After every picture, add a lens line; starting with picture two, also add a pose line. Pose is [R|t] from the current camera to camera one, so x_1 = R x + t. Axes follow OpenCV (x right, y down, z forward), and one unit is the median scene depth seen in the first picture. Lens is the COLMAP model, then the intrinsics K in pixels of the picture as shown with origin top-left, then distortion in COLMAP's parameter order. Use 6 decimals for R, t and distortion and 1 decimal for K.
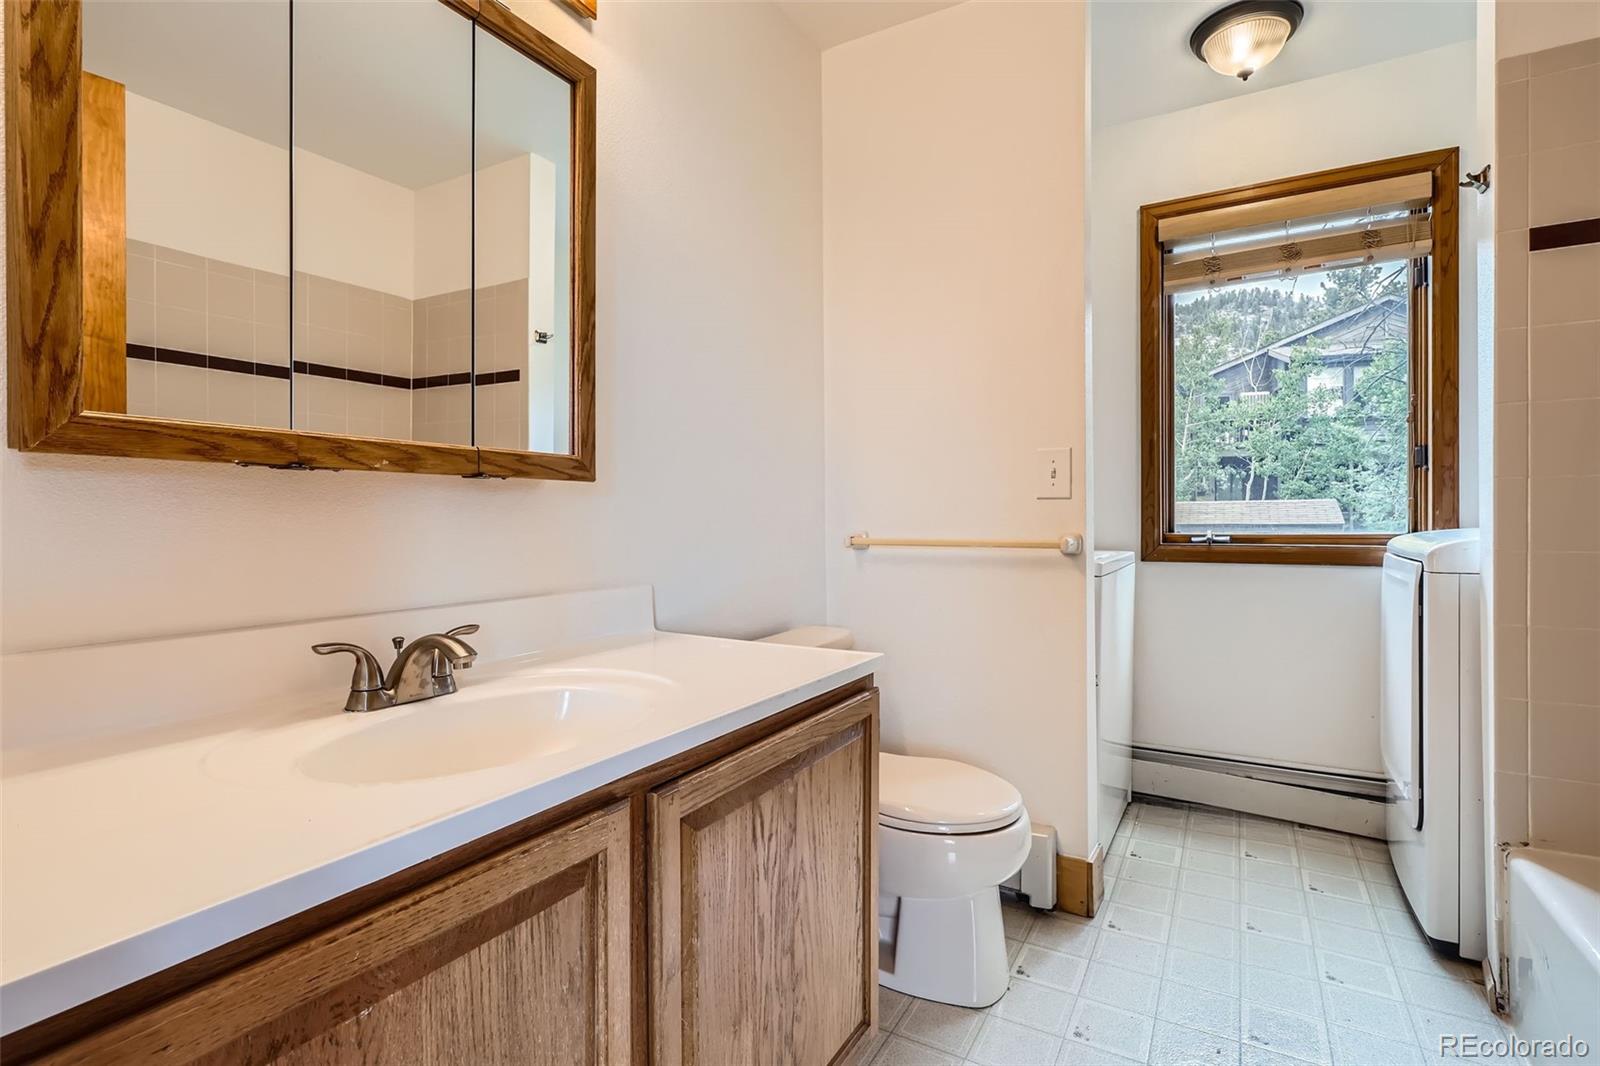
lens RADIAL K [[774.9, 0, 800.0], [0, 774.9, 540.8], [0, 0, 1]] dist [-0.000446, -0.000310]
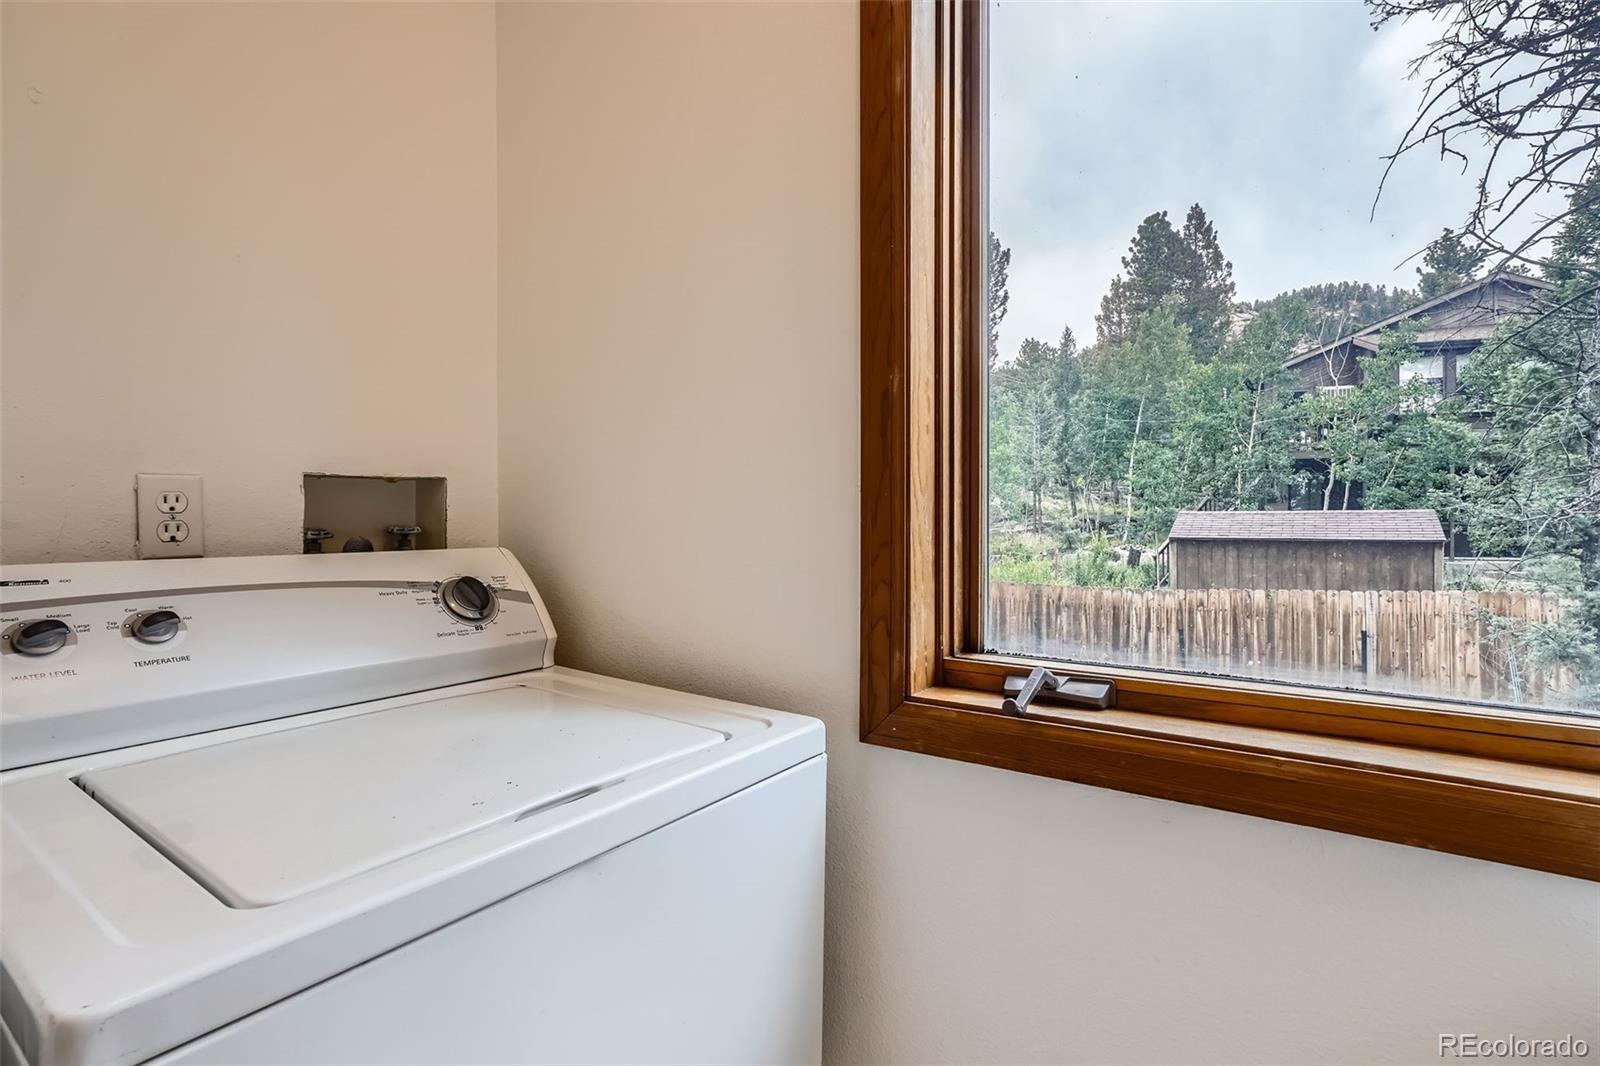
lens RADIAL K [[774.9, 0, 802.1], [0, 774.9, 538.9], [0, 0, 1]] dist [-0.000446, -0.000310]
pose [[0.996925, 0.008795, -0.077873, 0.060816], [-0.009264, 0.999941, -0.005658, -0.008566], [0.077818, 0.006362, 0.996947, 0.089907]]
